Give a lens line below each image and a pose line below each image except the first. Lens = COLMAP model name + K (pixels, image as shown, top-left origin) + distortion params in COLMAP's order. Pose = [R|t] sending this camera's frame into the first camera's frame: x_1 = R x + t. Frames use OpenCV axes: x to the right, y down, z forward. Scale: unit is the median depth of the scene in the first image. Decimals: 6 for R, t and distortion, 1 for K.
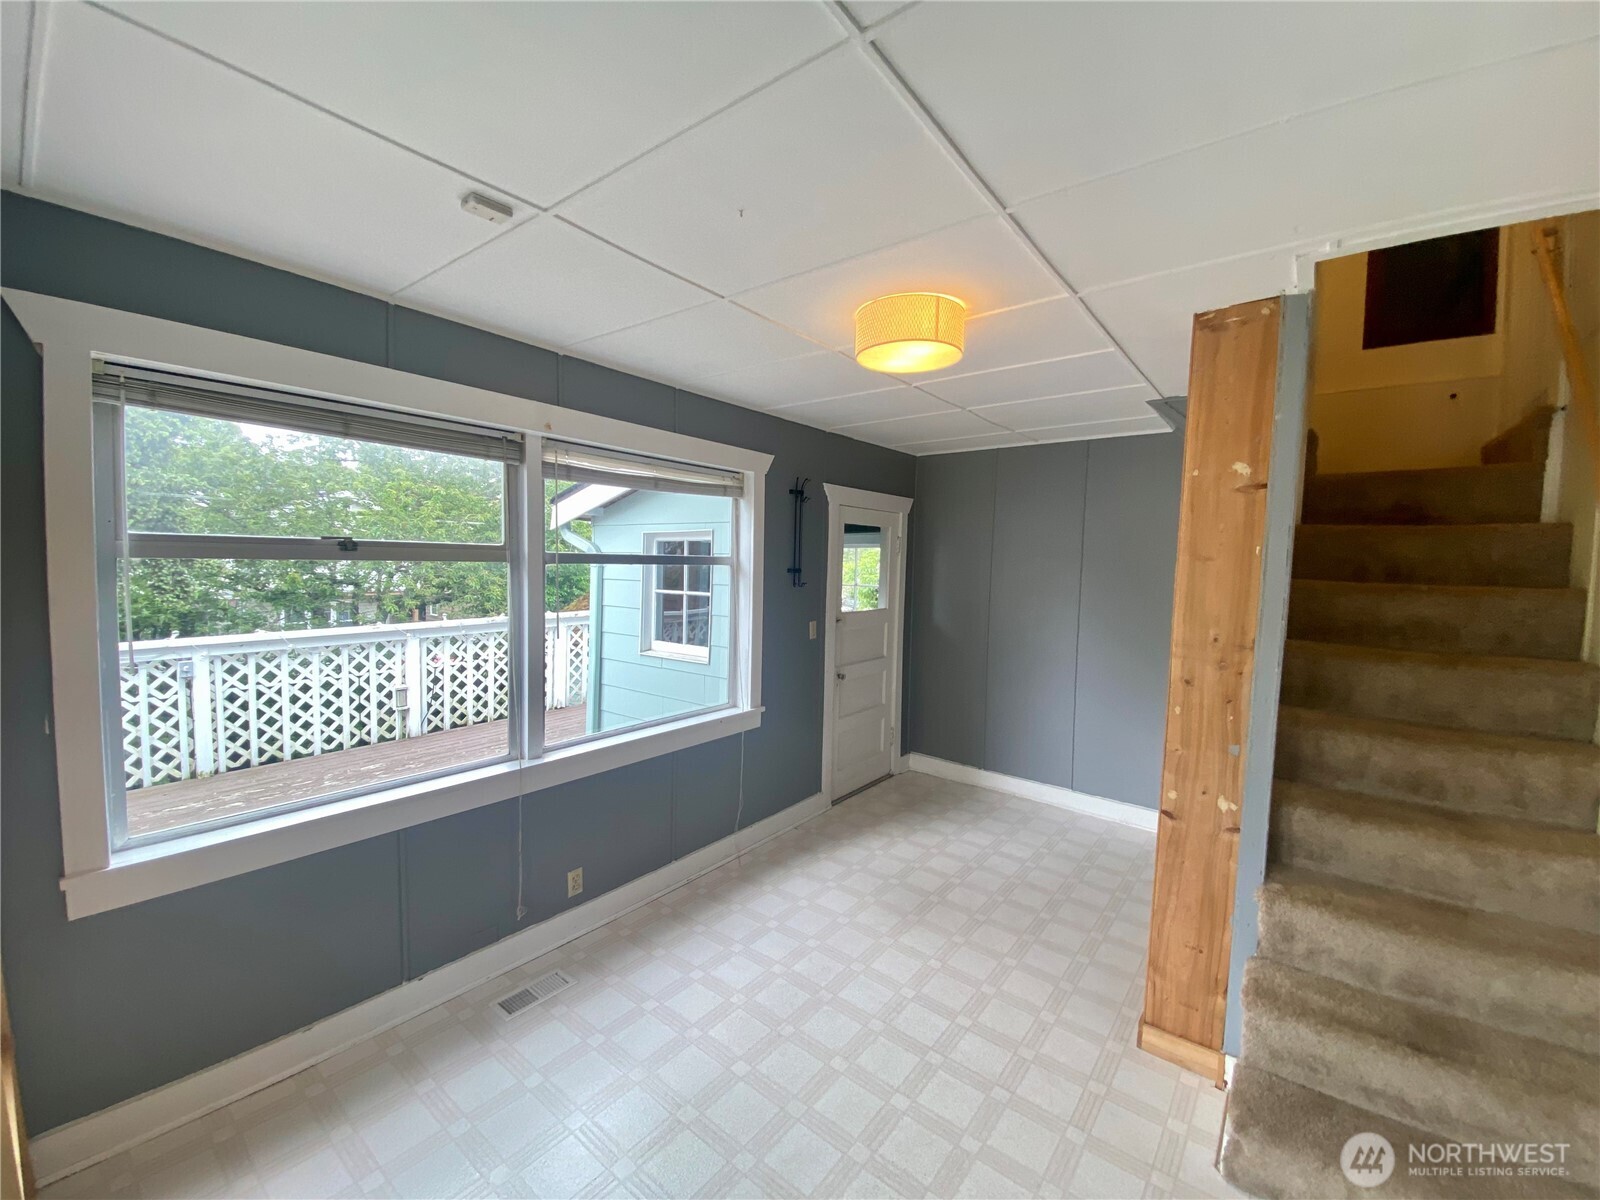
lens RADIAL K [[653.8, 0, 790.9], [0, 653.8, 598.4], [0, 0, 1]] dist [-0.028164, -0.000690]
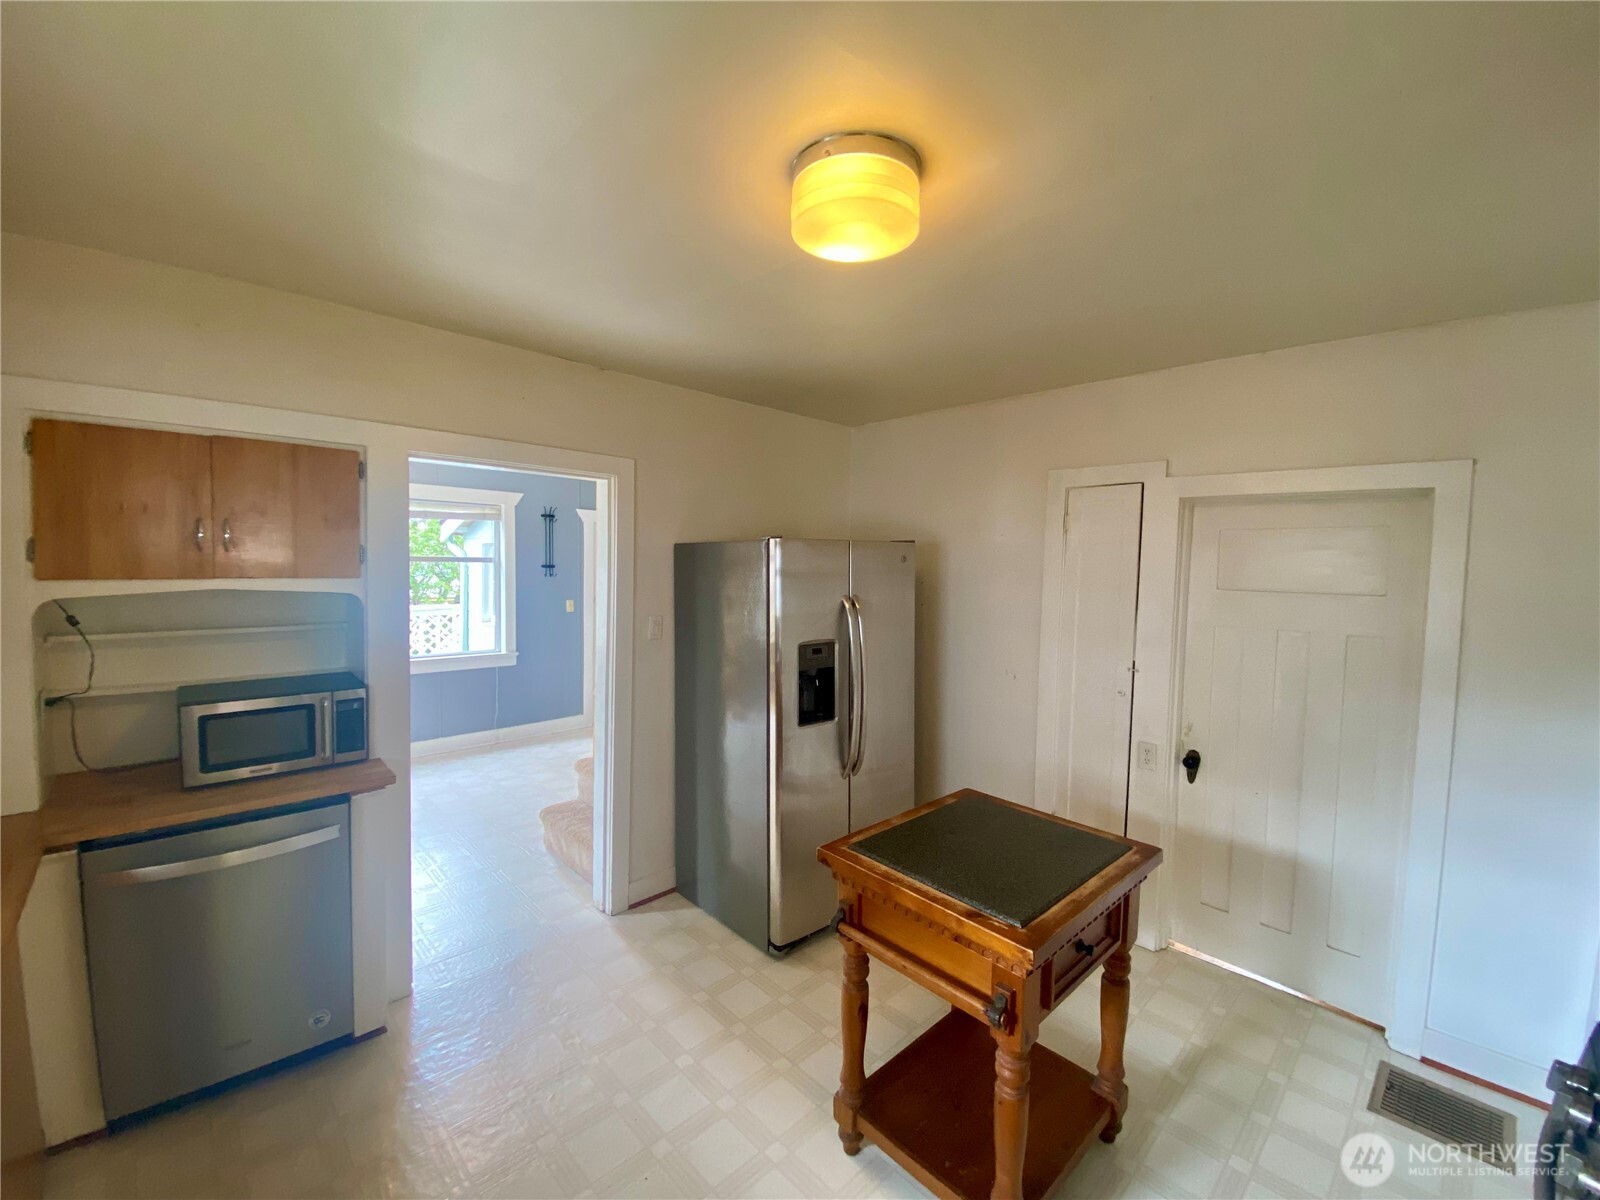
lens RADIAL K [[650.0, 0, 800.0], [0, 650.0, 595.5], [0, 0, 1]] dist [0.019238, -0.017909]
pose [[0.989676, -0.000479, -0.143325, 0.741974], [-0.001805, 0.999873, -0.015810, 0.044587], [0.143315, 0.015906, 0.989549, -0.397967]]
